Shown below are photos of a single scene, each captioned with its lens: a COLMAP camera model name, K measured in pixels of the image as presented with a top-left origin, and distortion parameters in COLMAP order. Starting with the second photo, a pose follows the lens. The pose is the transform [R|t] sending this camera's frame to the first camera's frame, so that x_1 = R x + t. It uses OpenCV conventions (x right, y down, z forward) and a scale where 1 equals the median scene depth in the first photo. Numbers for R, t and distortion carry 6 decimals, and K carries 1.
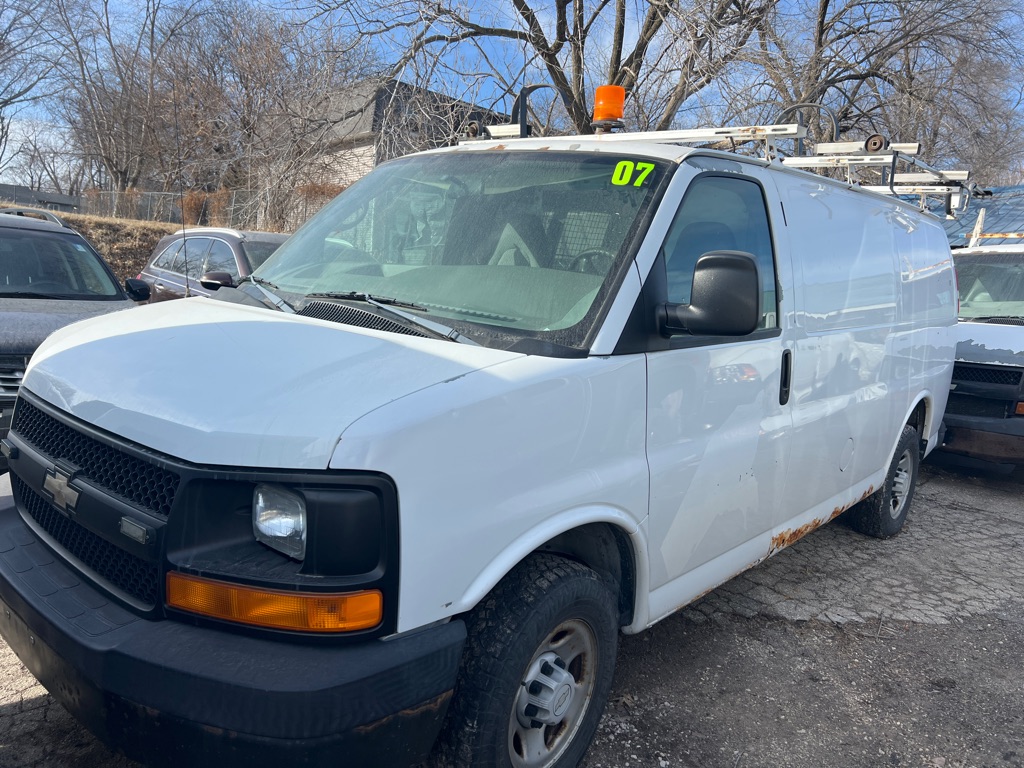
lens RADIAL K [[765.2, 0, 538.9], [0, 765.2, 382.9], [0, 0, 1]] dist [0.001669, -0.000432]
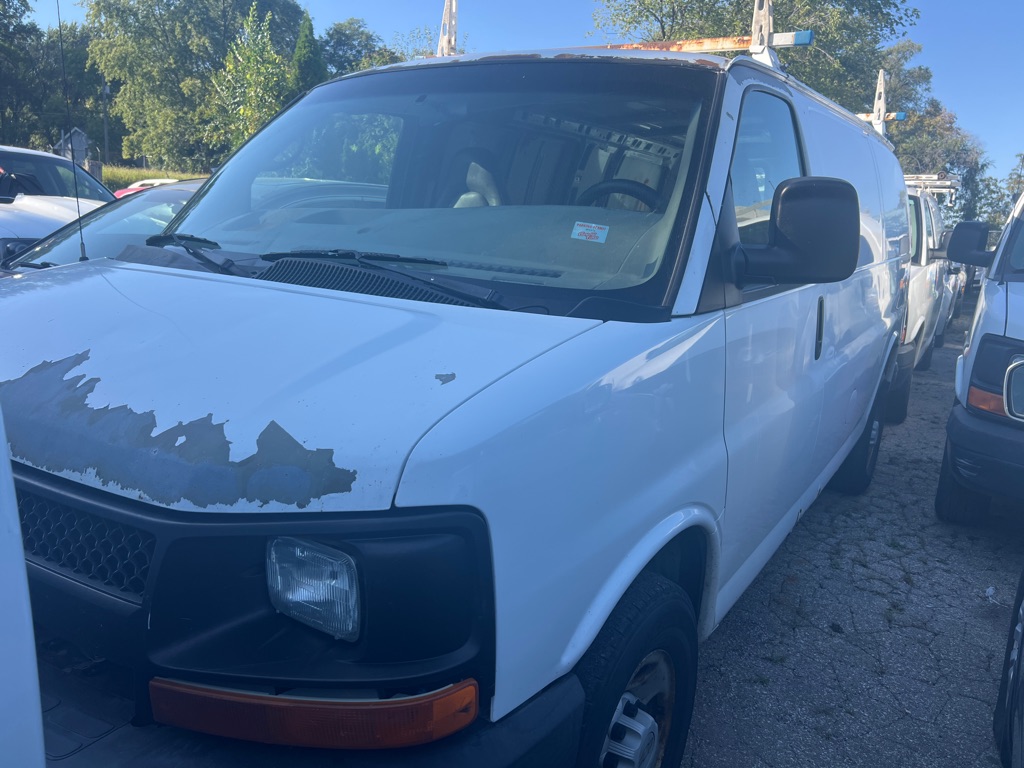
lens RADIAL K [[765.2, 0, 538.9], [0, 765.2, 382.9], [0, 0, 1]] dist [0.001669, -0.000432]
pose [[0.986821, -0.063443, 0.148860, -0.185029], [0.053876, 0.996267, 0.067448, -0.028612], [-0.152583, -0.058539, 0.986555, 0.242510]]
